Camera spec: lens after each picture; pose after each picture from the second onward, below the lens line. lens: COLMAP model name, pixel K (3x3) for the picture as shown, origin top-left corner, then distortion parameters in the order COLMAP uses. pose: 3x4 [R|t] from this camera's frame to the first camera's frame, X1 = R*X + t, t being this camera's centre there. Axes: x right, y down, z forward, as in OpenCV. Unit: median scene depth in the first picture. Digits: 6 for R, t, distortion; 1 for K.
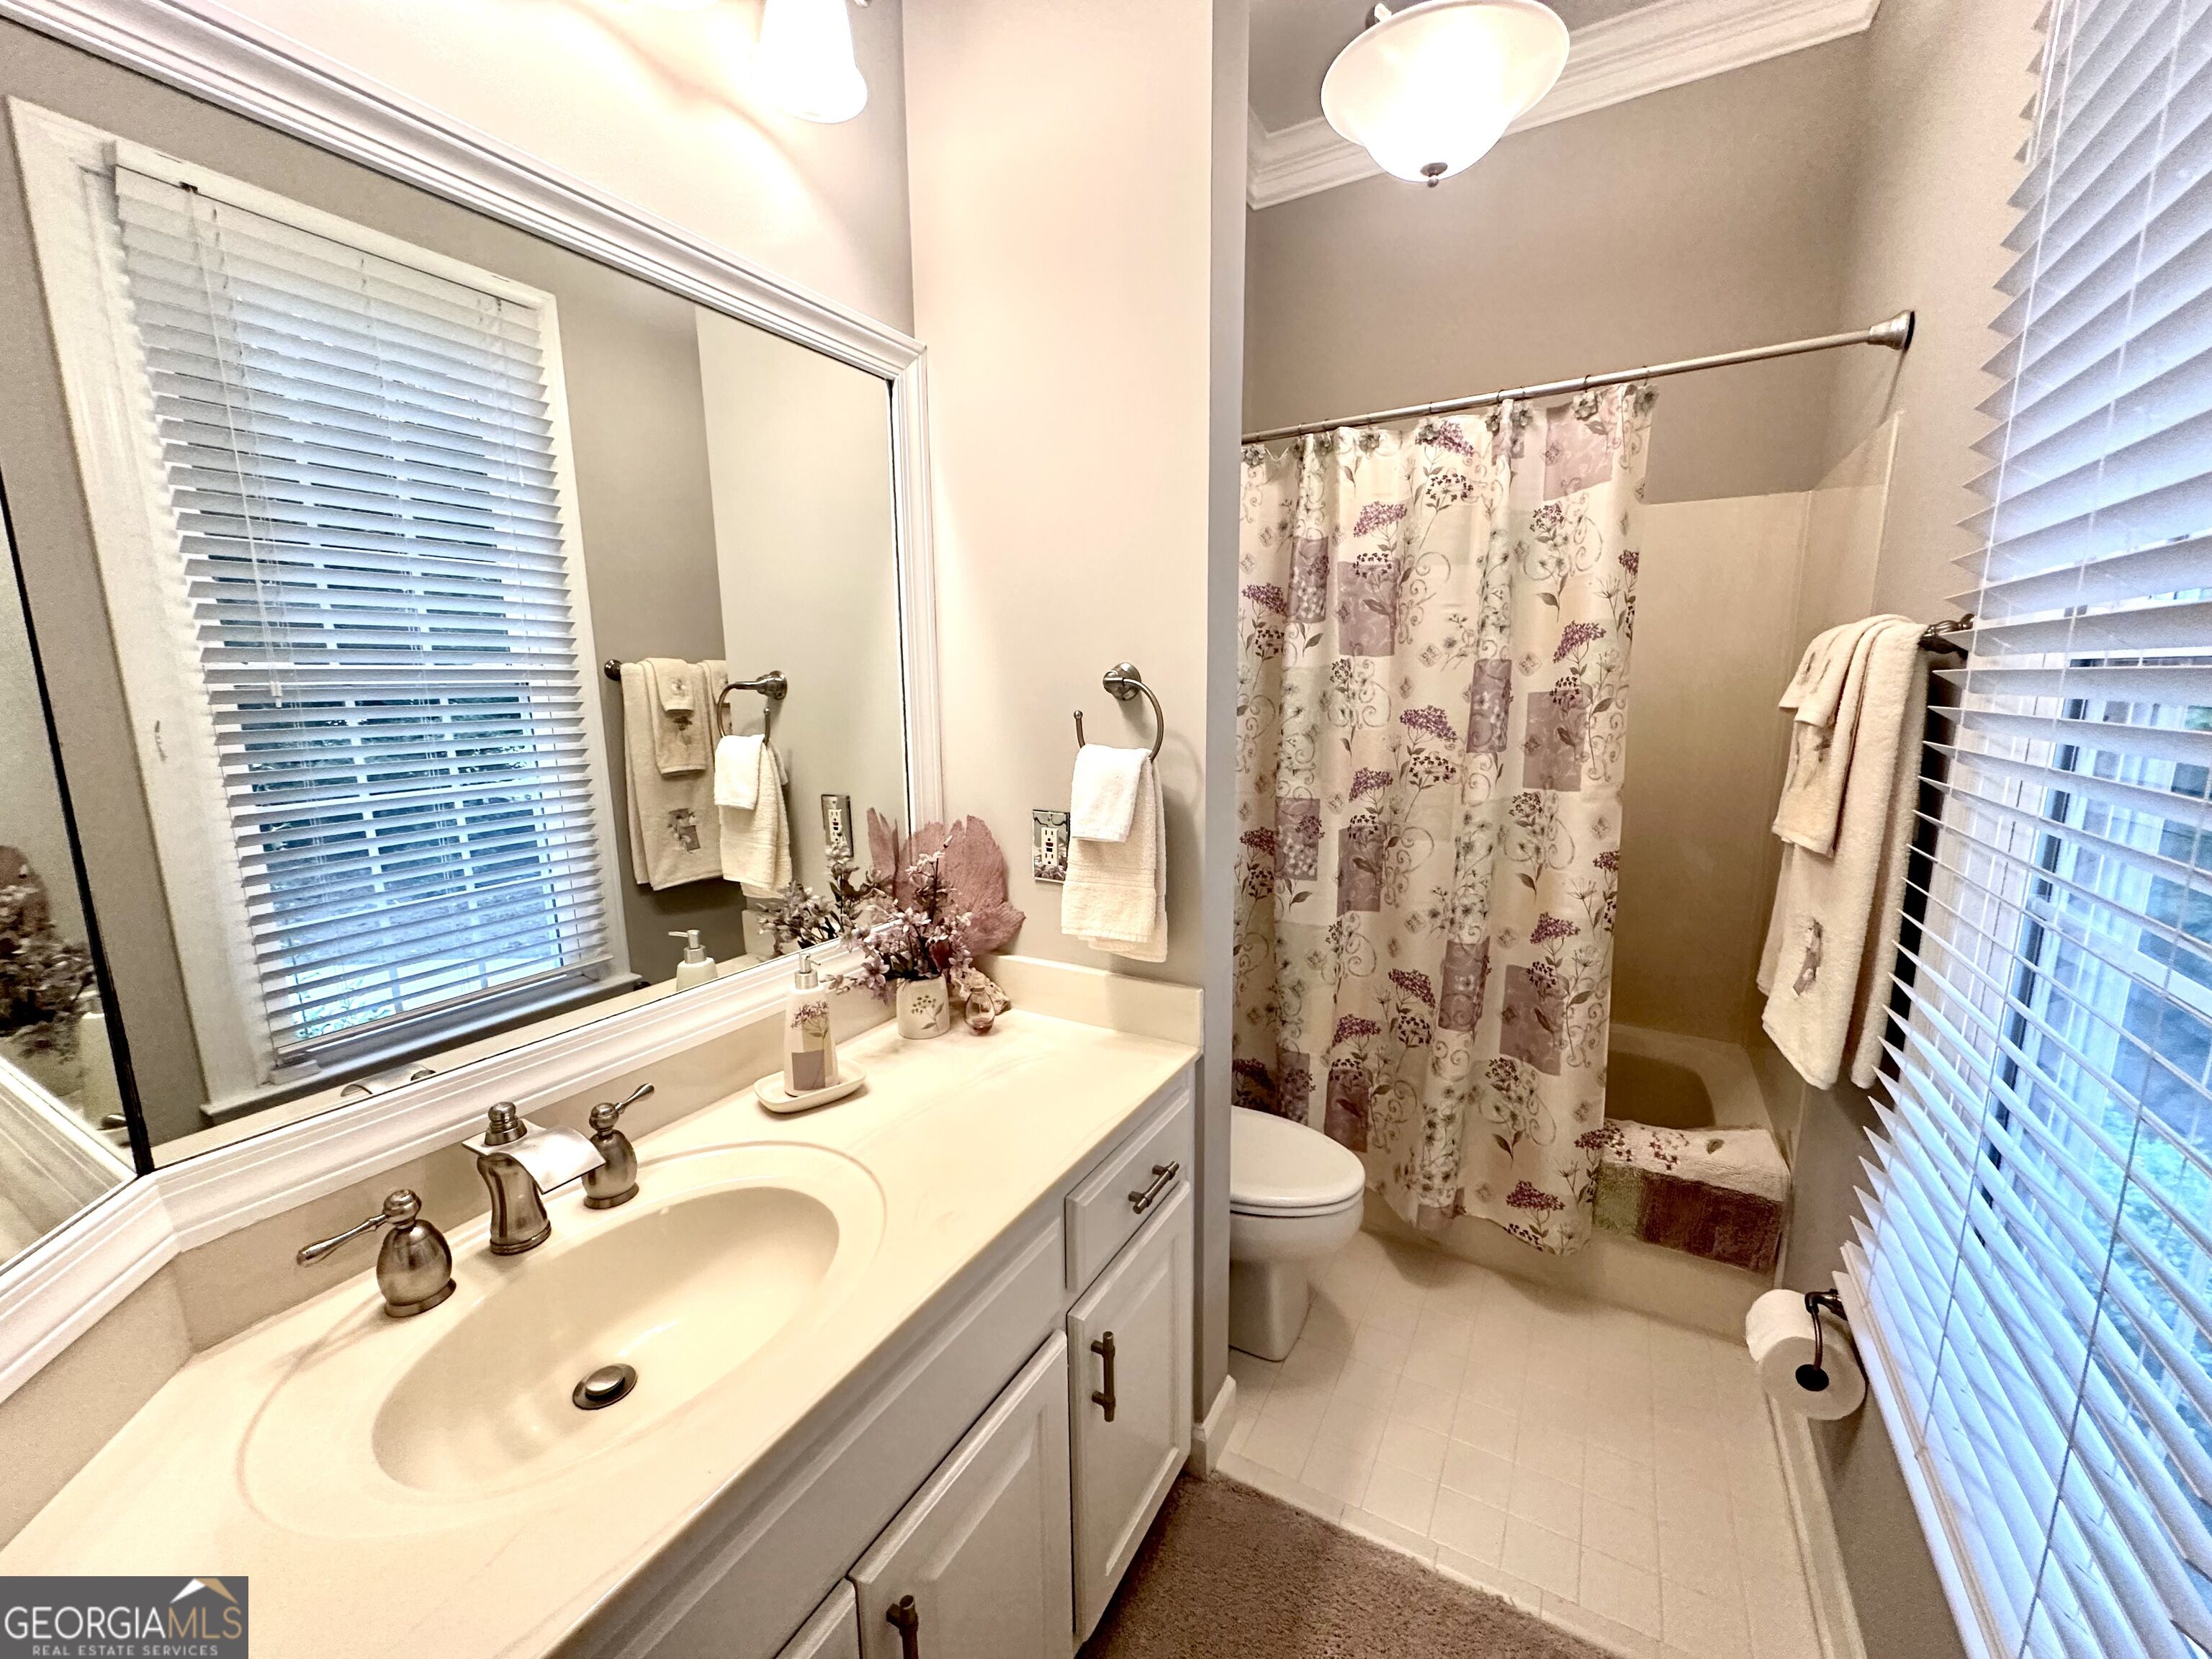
lens RADIAL K [[881.0, 0, 1106.0], [0, 881.0, 829.5], [0, 0, 1]] dist [-0.002951, 0.000857]
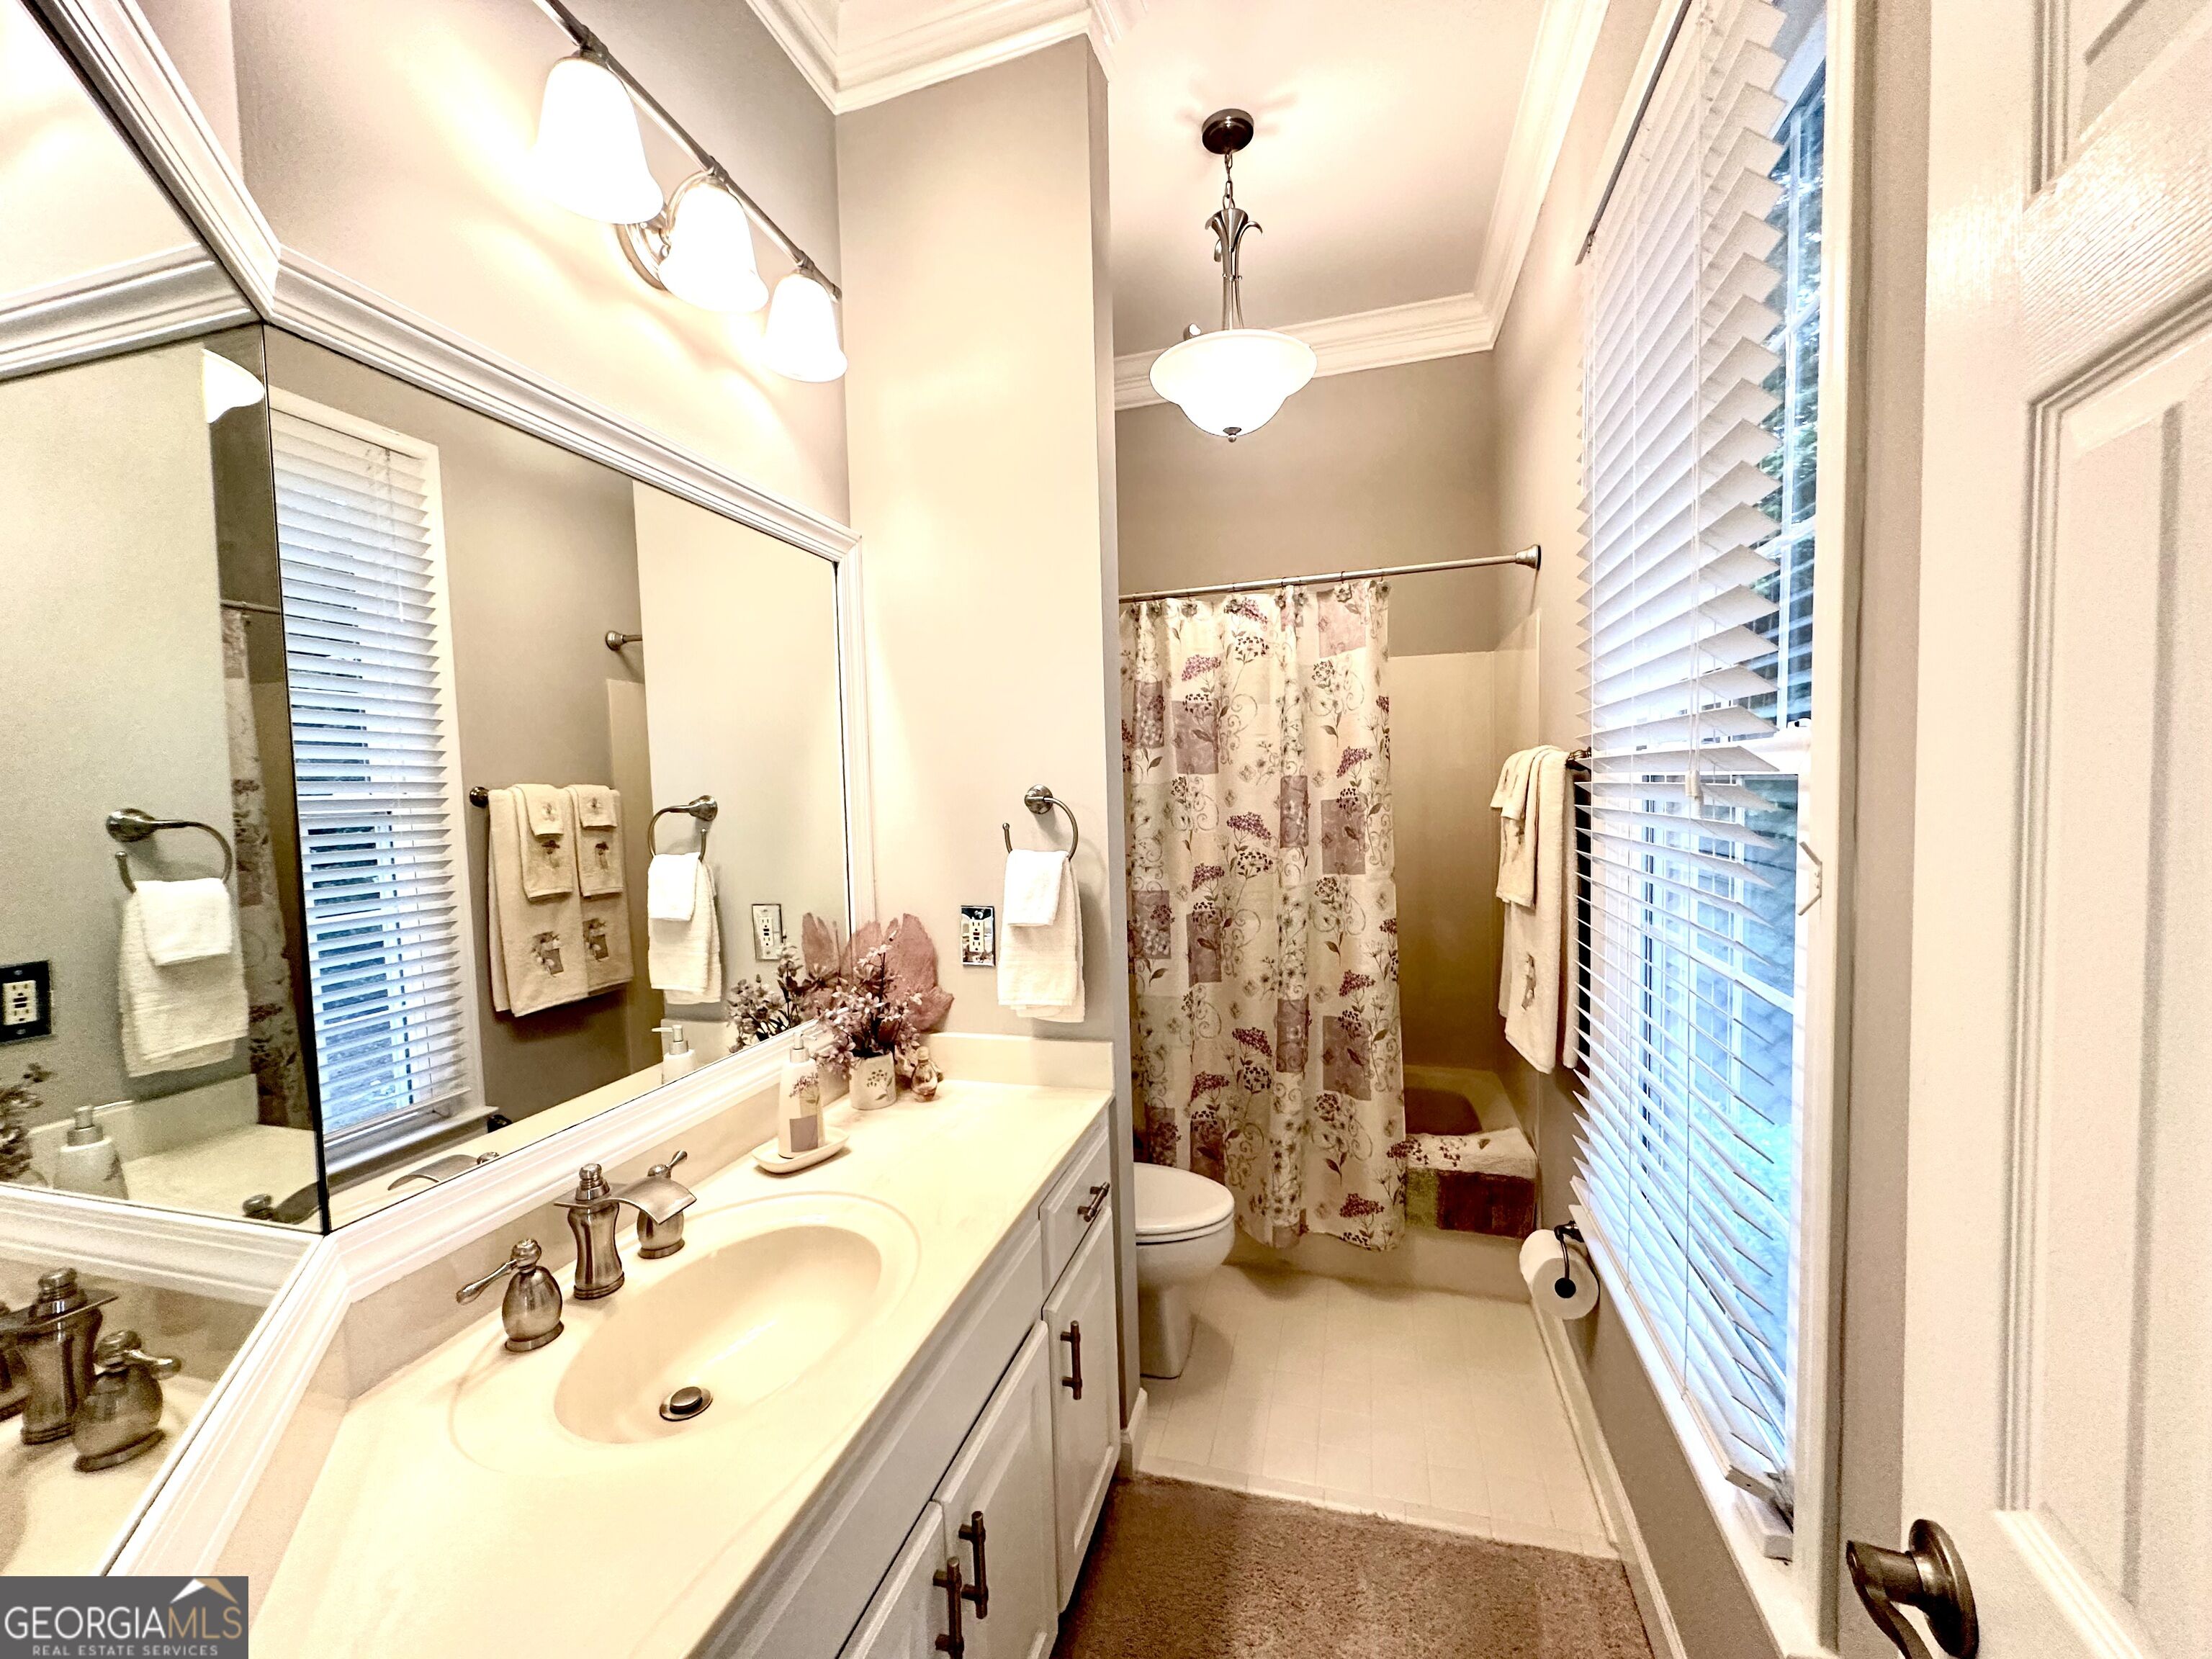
lens RADIAL K [[881.0, 0, 1106.0], [0, 881.0, 829.5], [0, 0, 1]] dist [-0.002951, 0.000857]
pose [[0.971260, -0.028844, 0.236267, -0.145328], [0.058233, 0.991261, -0.118370, 0.023836], [-0.230788, 0.128727, 0.964451, -0.185321]]
